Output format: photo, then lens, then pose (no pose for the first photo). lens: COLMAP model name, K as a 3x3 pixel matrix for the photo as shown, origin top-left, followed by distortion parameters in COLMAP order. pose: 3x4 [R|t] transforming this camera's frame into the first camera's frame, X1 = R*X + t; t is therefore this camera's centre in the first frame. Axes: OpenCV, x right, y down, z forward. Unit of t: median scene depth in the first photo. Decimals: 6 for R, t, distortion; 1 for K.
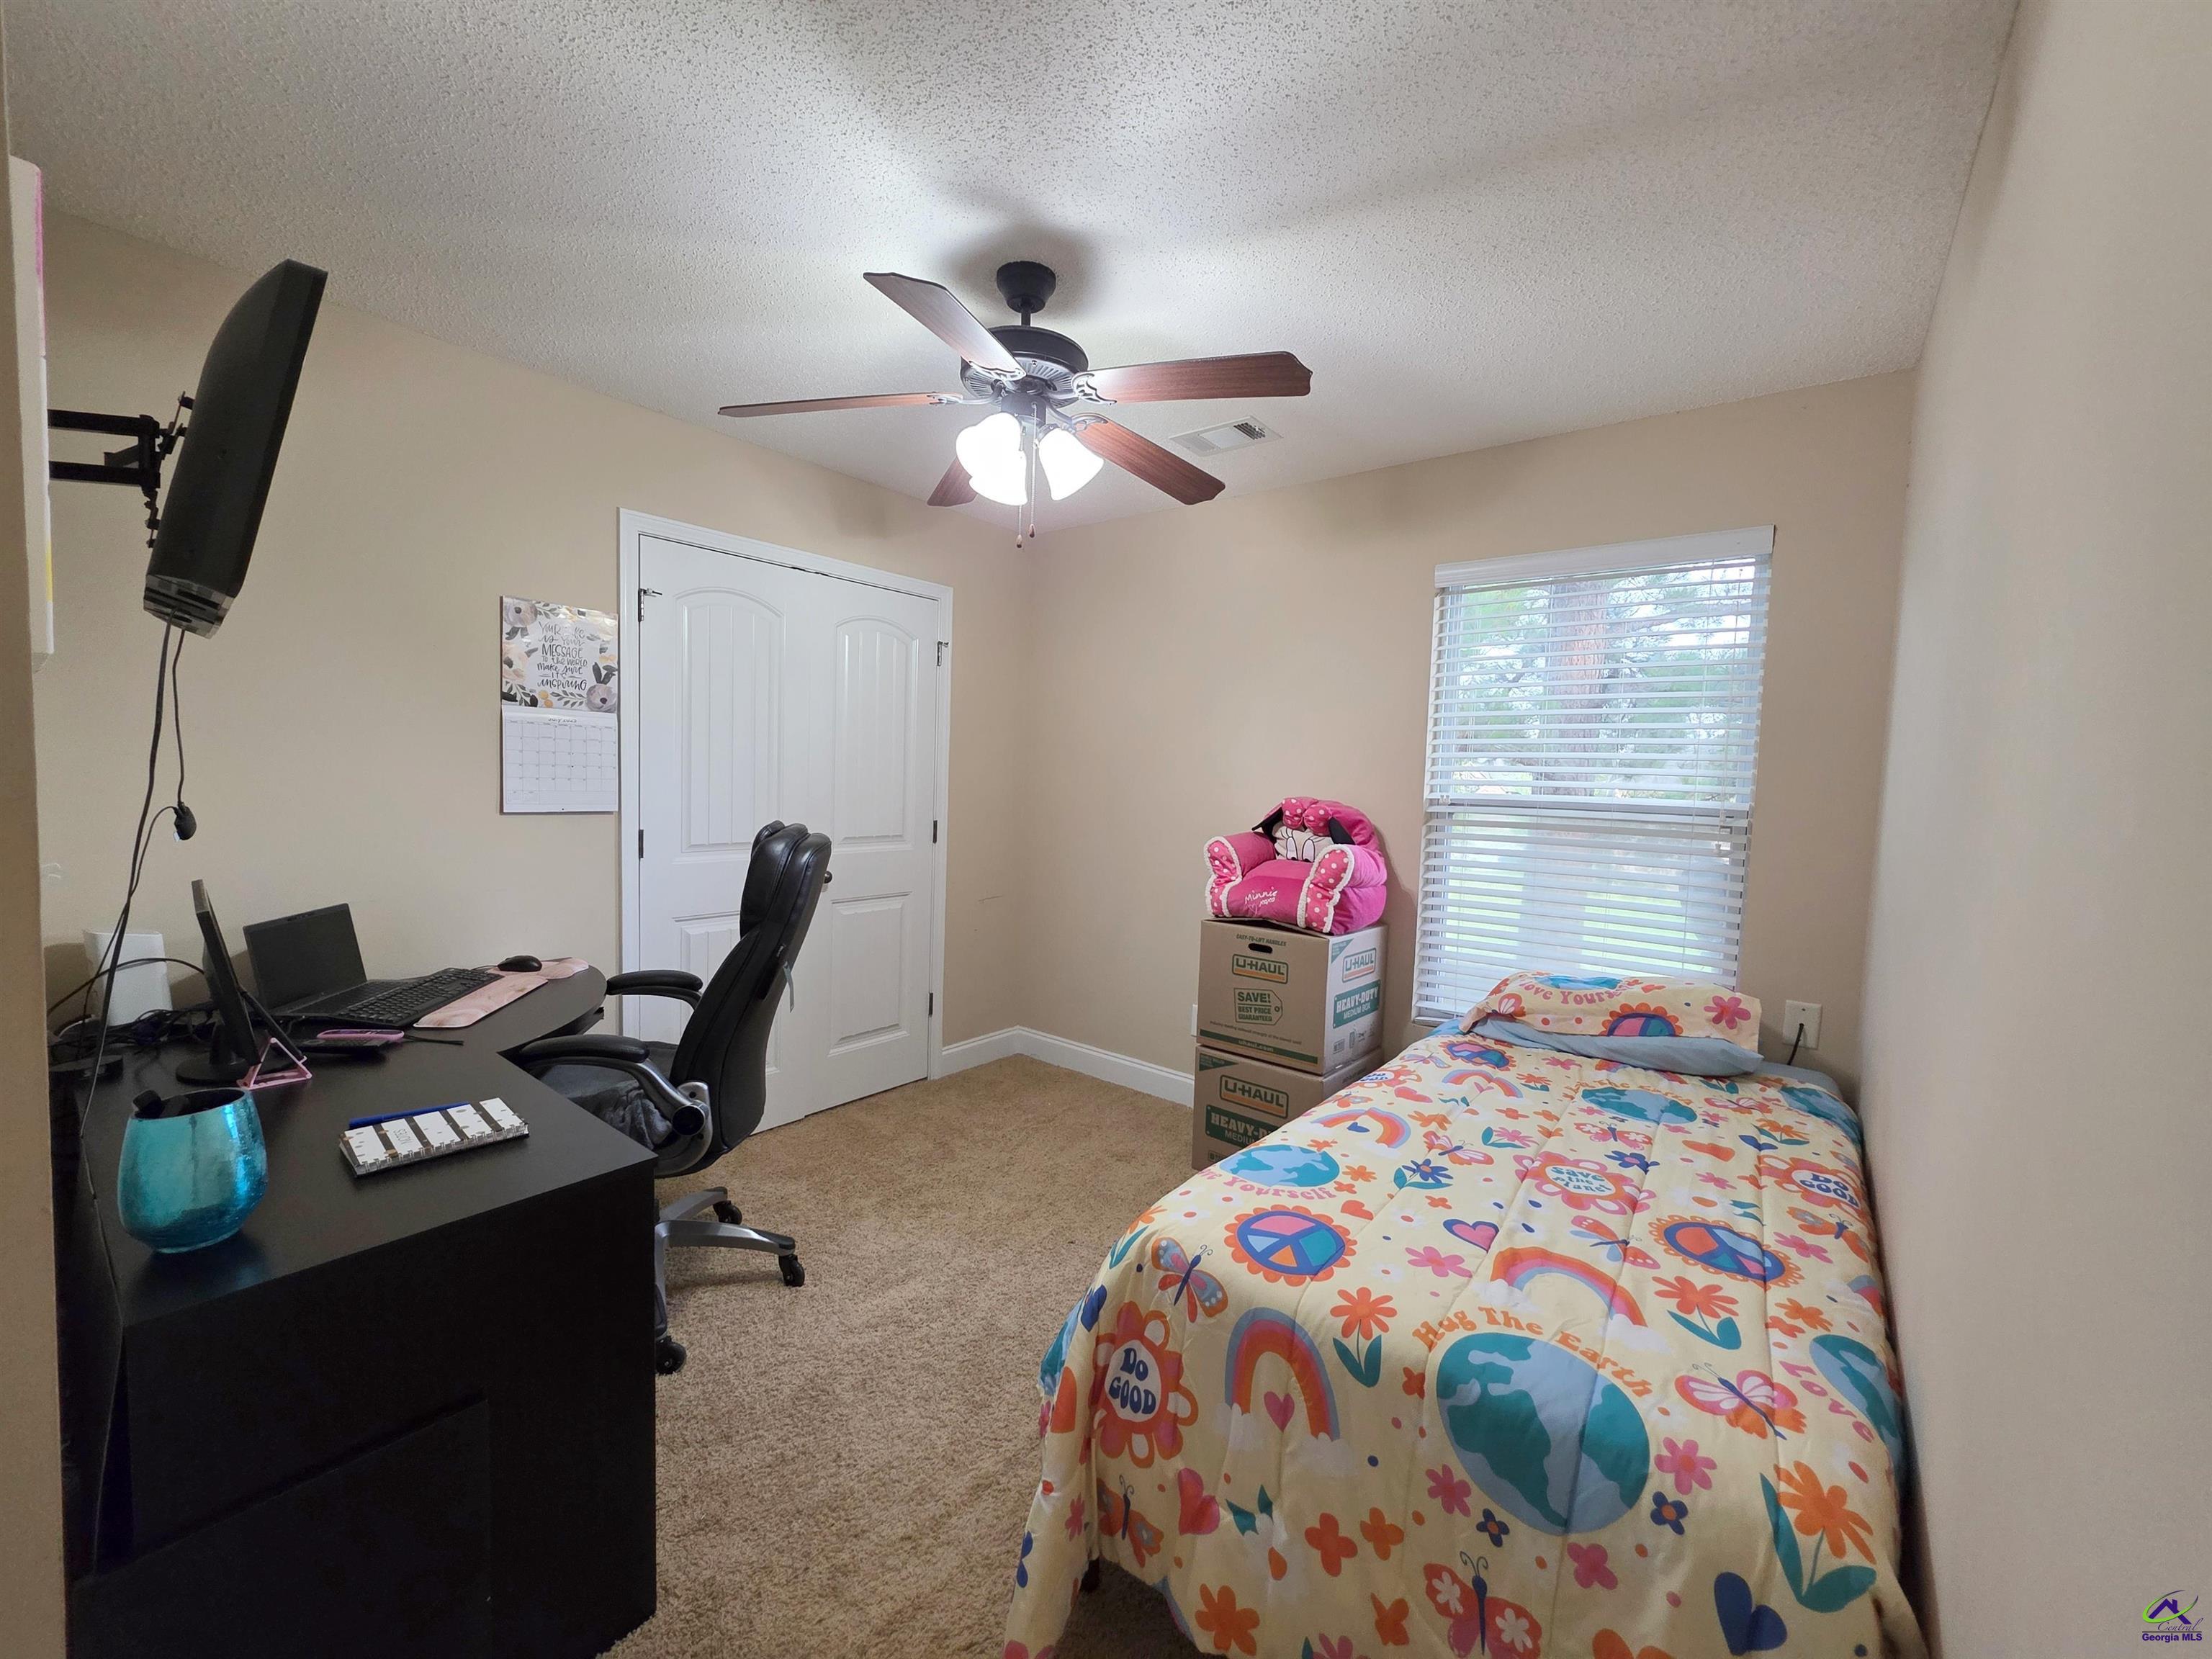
lens RADIAL K [[882.3, 0, 1100.0], [0, 882.3, 829.3], [0, 0, 1]] dist [0.000621, 0.000267]
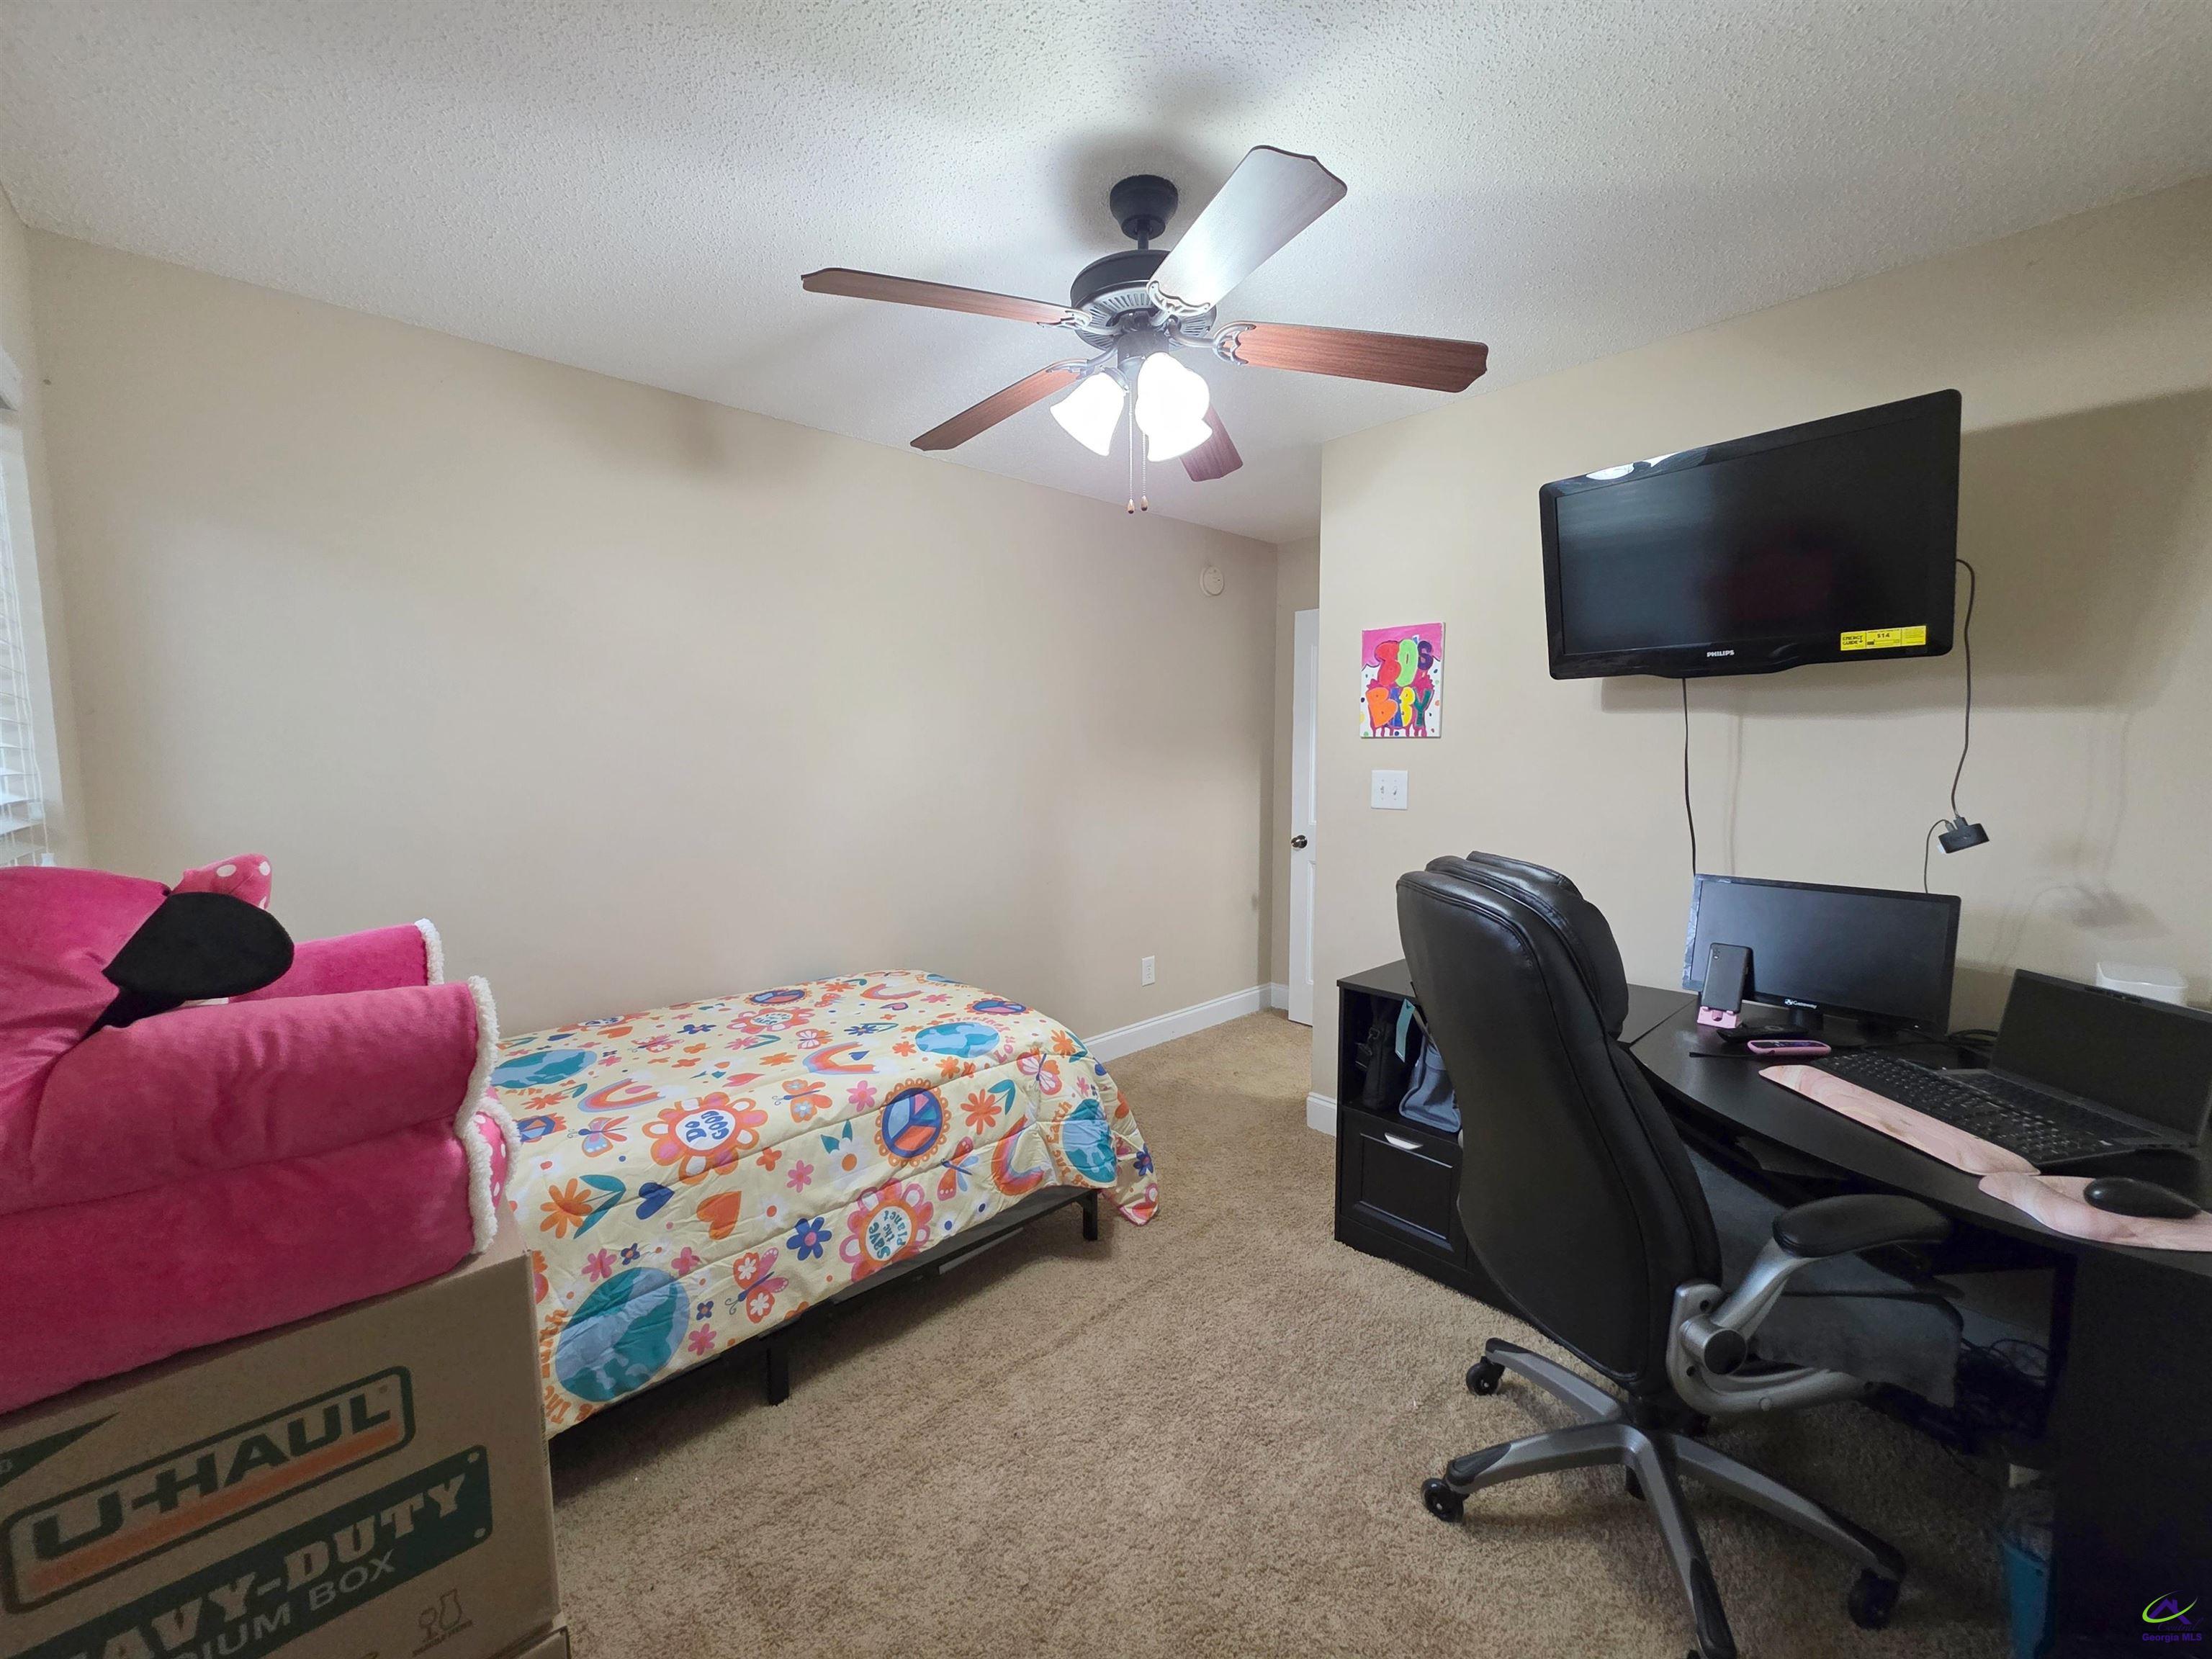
lens RADIAL K [[882.3, 0, 1100.0], [0, 882.3, 829.3], [0, 0, 1]] dist [0.000621, 0.000267]
pose [[-0.987722, -0.035532, 0.152125, -0.207431], [-0.011258, 0.987448, 0.157544, -0.151770], [-0.155814, 0.153897, -0.975724, 2.291312]]
